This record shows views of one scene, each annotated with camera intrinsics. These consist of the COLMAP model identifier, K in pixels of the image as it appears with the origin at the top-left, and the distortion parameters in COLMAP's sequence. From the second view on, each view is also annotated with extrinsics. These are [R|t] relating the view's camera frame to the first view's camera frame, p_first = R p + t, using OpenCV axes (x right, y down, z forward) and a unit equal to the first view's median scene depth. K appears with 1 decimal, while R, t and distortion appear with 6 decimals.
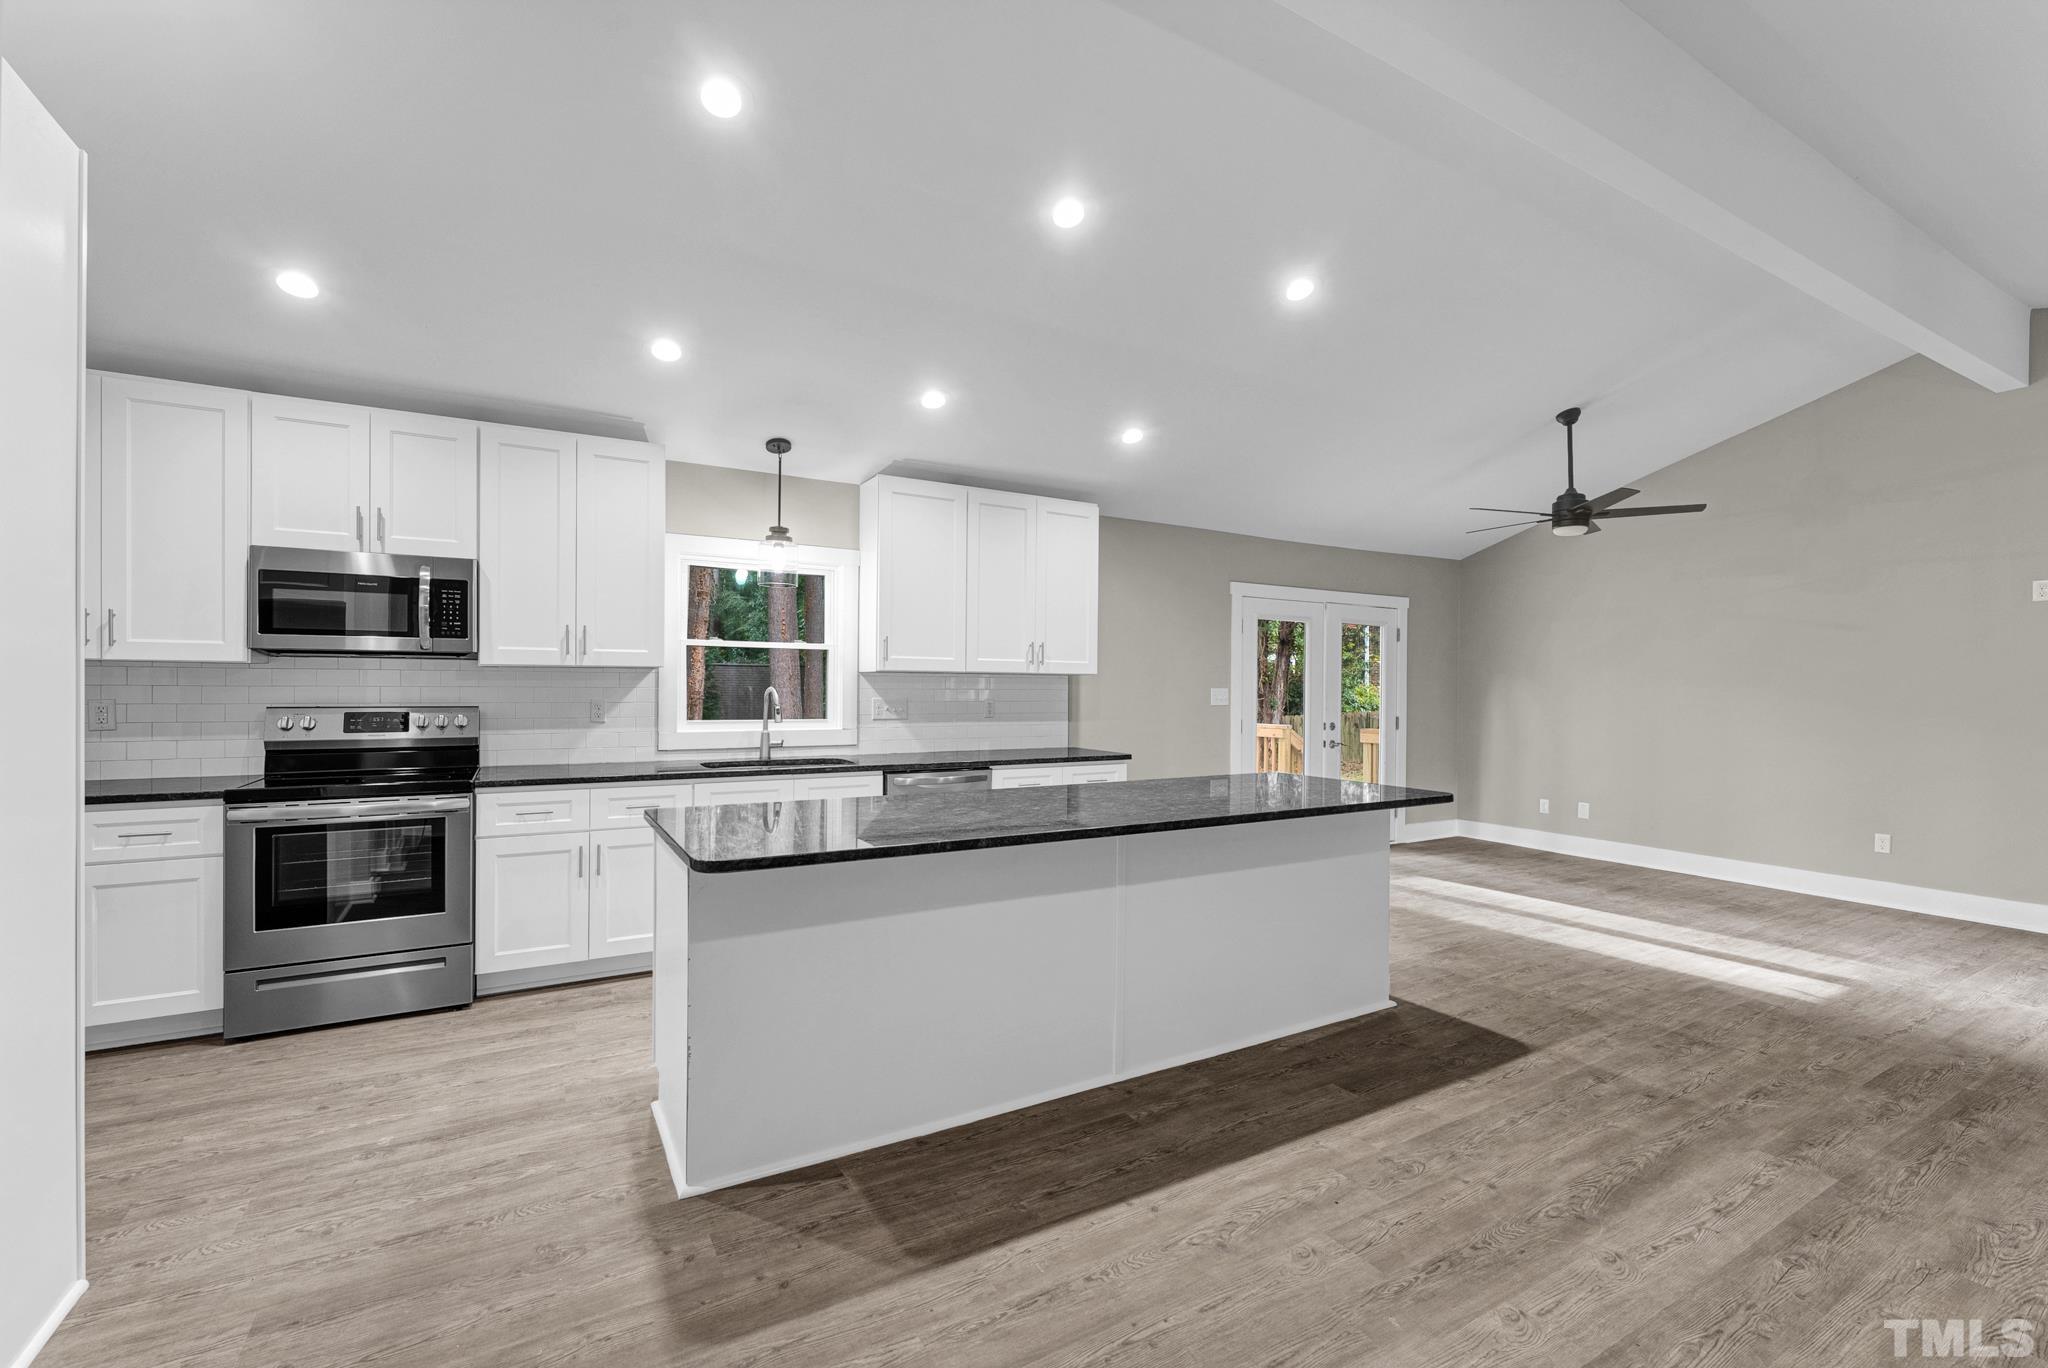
lens RADIAL K [[865.9, 0, 1017.9], [0, 865.9, 694.6], [0, 0, 1]] dist [-0.006253, 0.000523]
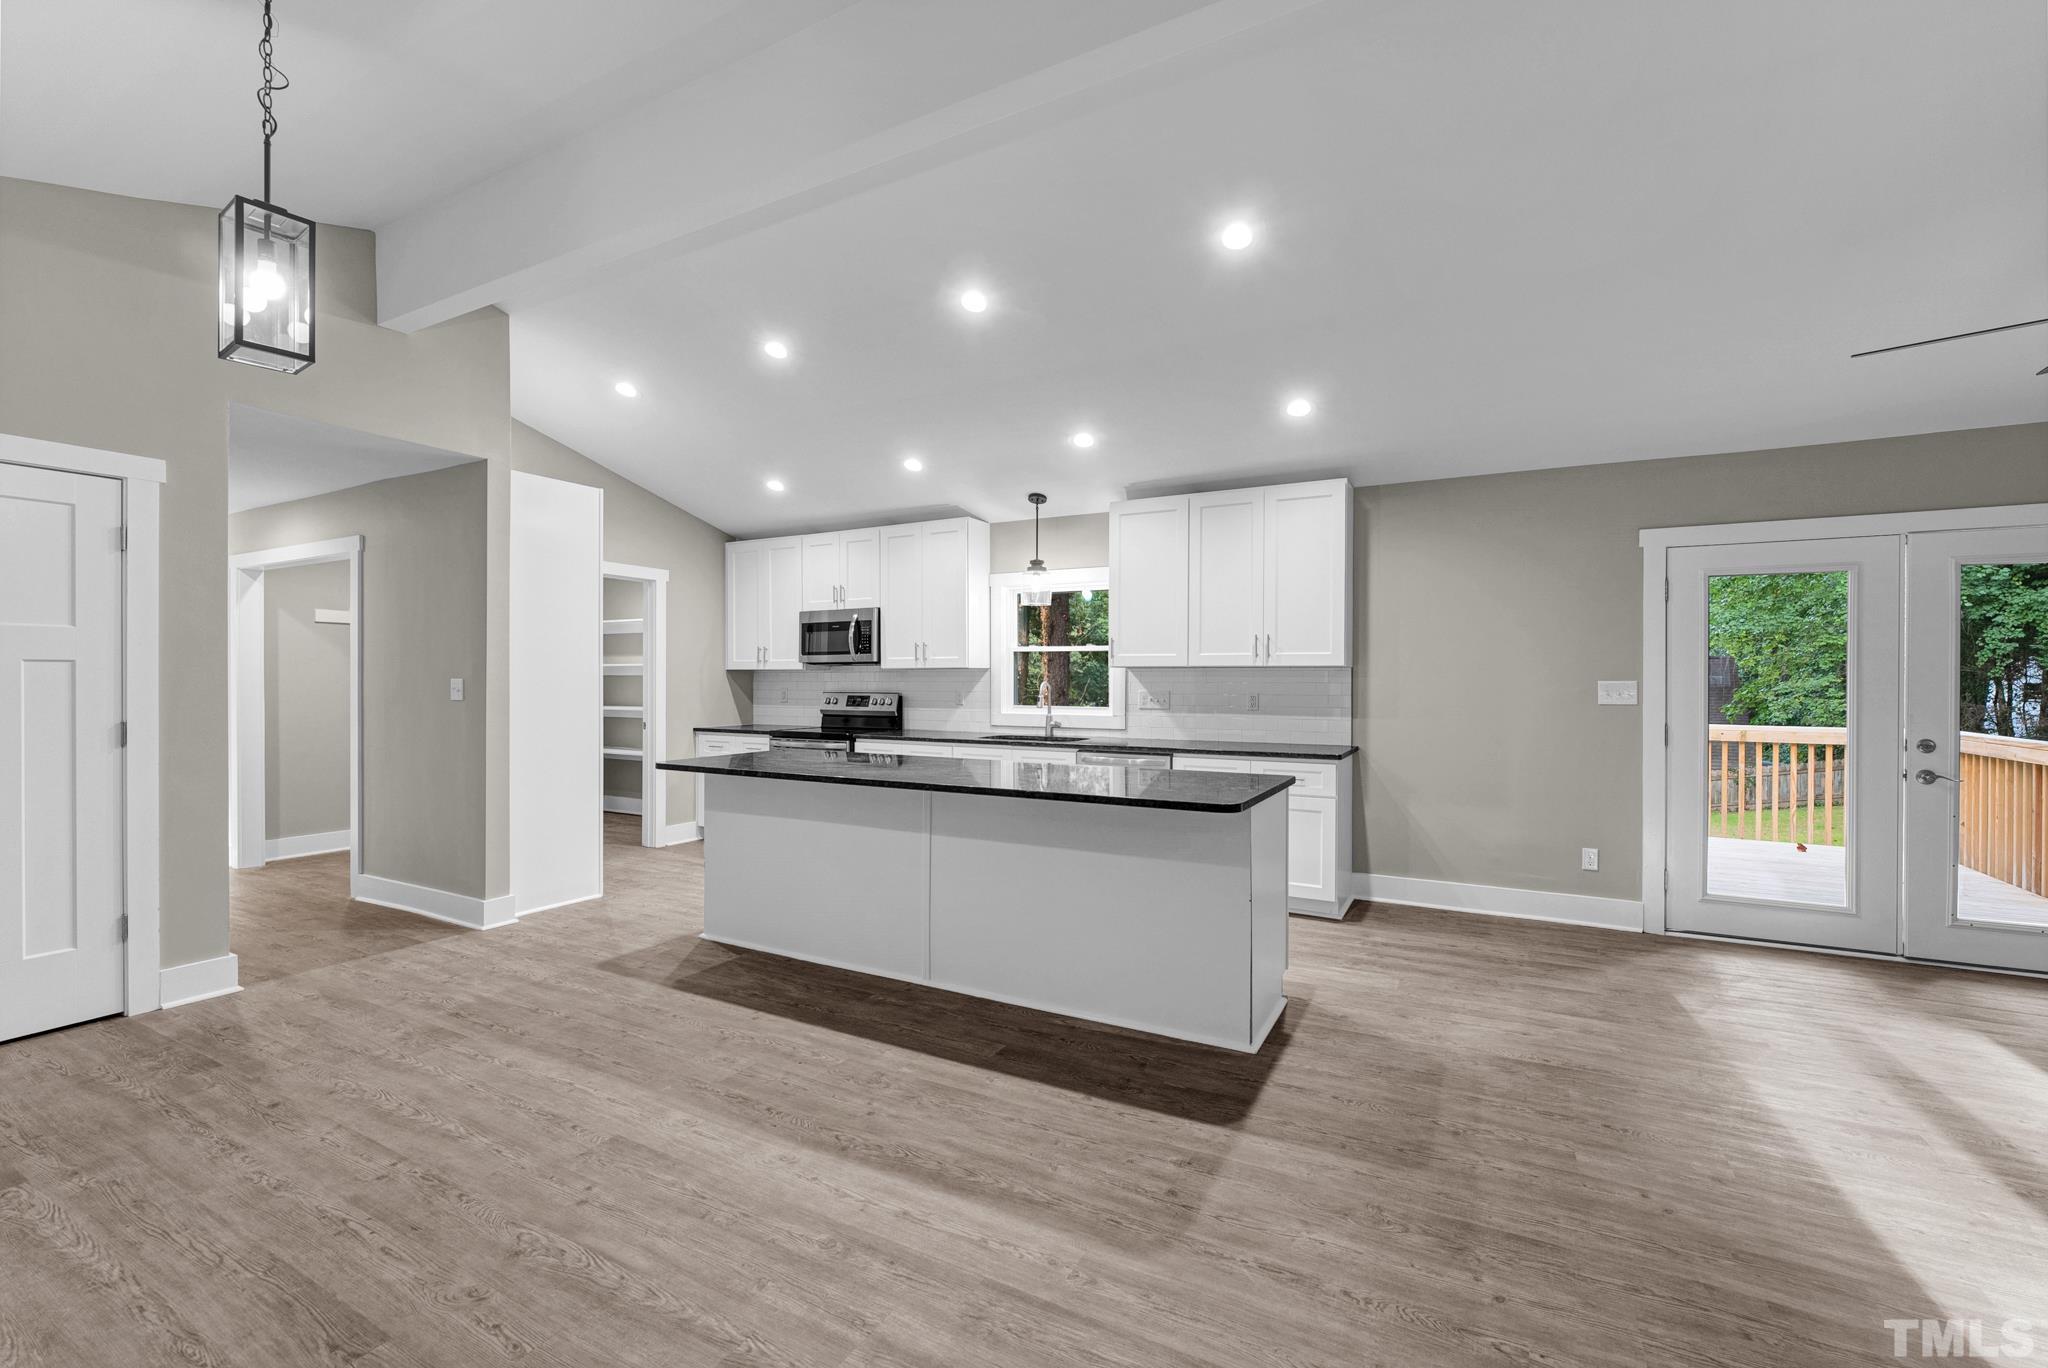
lens RADIAL K [[865.9, 0, 1026.1], [0, 865.9, 685.2], [0, 0, 1]] dist [-0.006253, 0.000523]
pose [[0.523002, -0.001131, -0.852331, 0.852528], [-0.006147, 0.999968, -0.005098, 0.004725], [0.852310, 0.007905, 0.522978, 0.299617]]
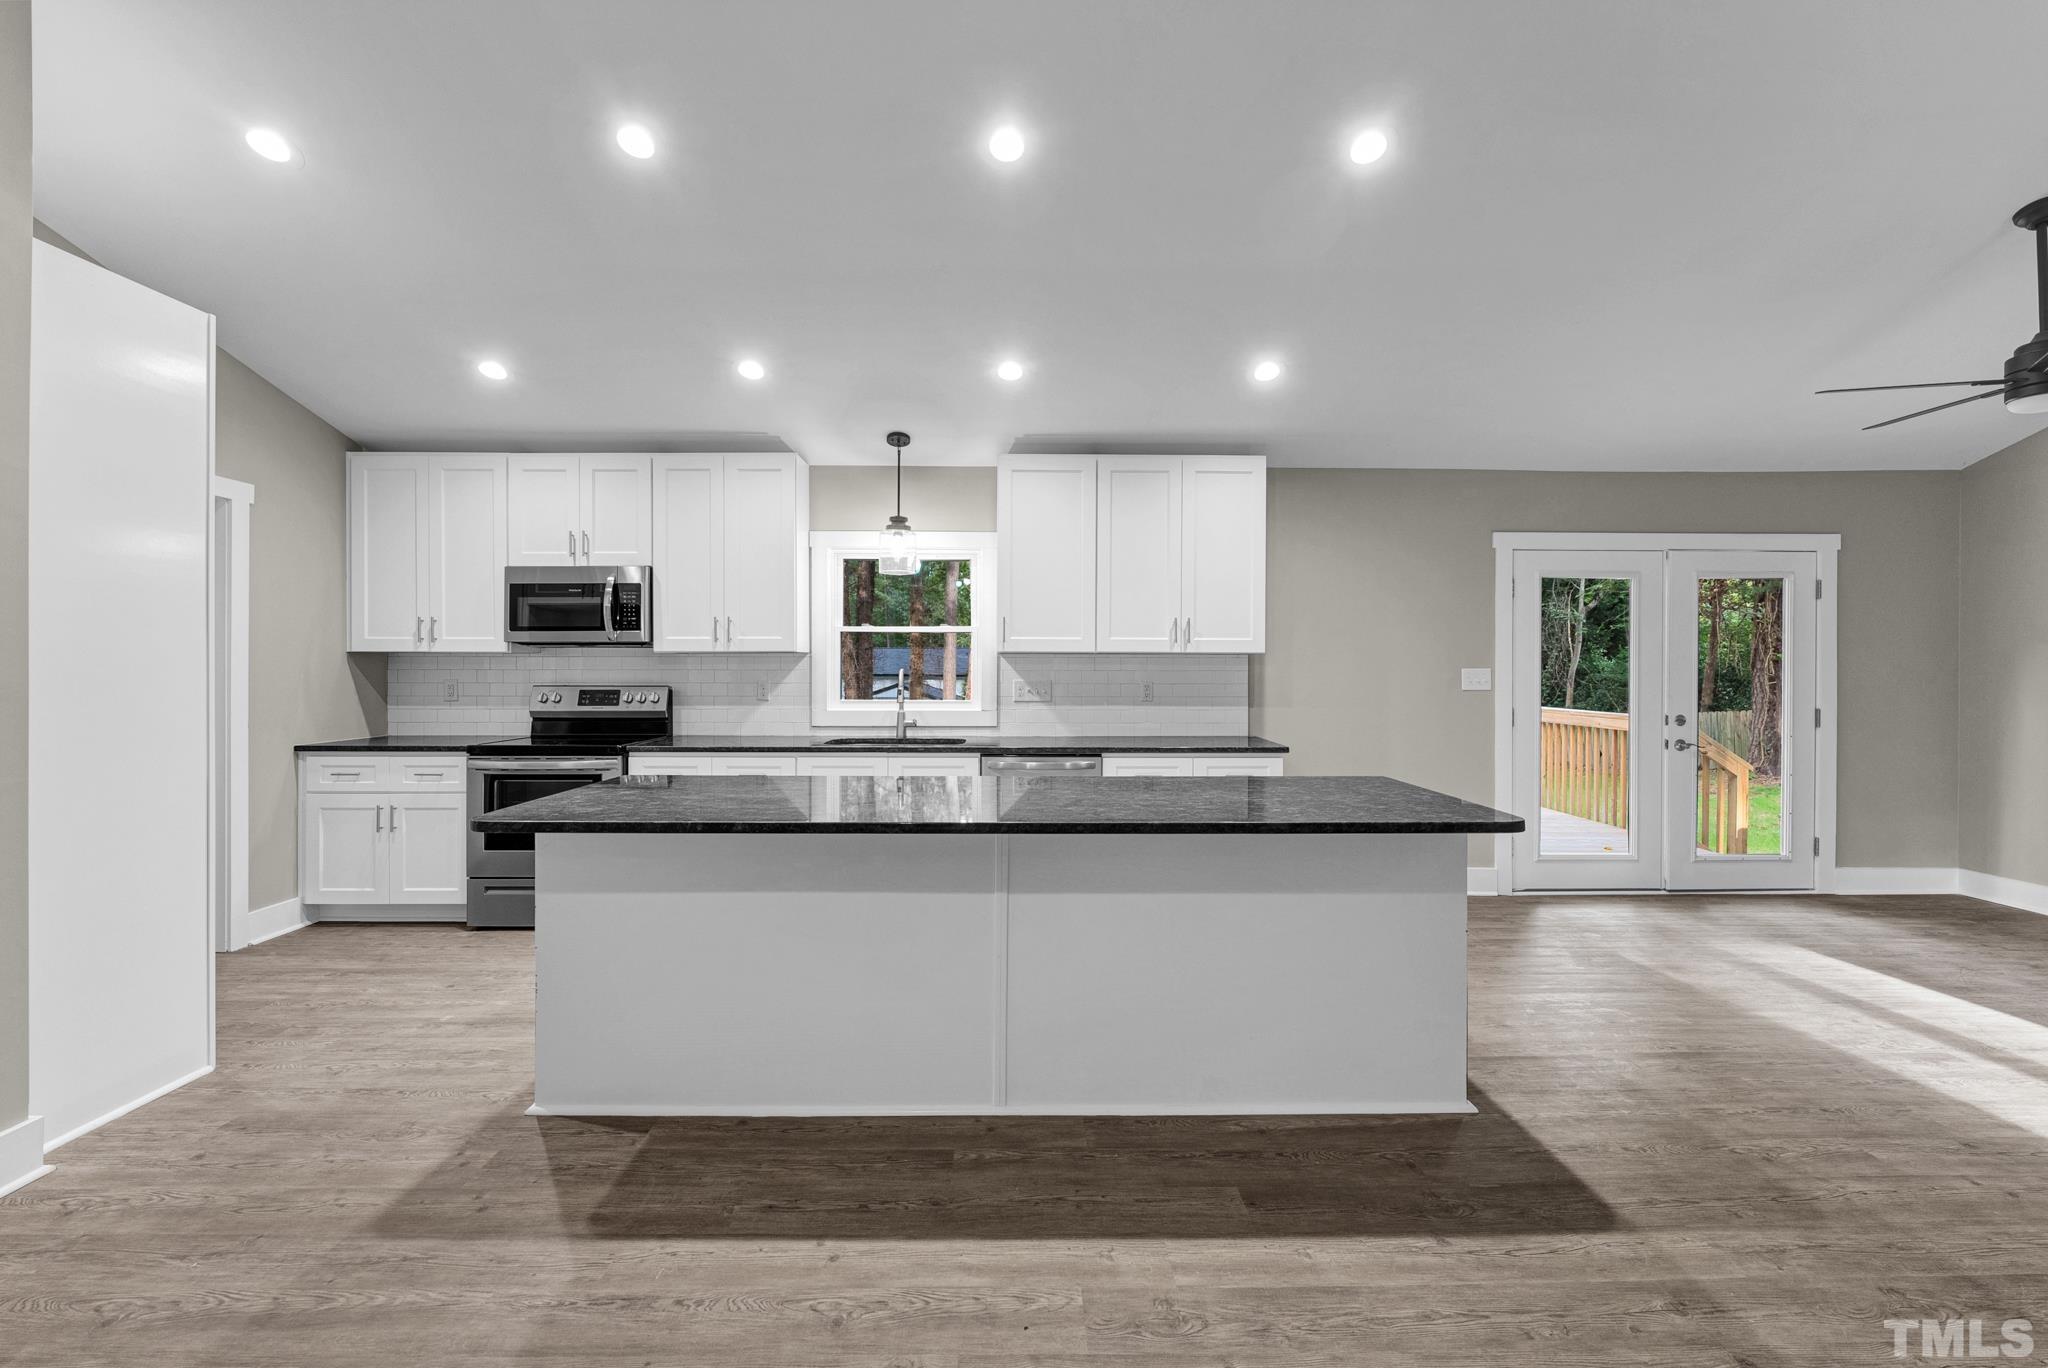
lens RADIAL K [[865.9, 0, 1028.0], [0, 865.9, 675.3], [0, 0, 1]] dist [-0.006253, 0.000523]
pose [[0.872946, -0.000977, -0.487817, 0.378424], [-0.000070, 0.999998, -0.002129, 0.001002], [0.487818, 0.001893, 0.872944, 0.162103]]
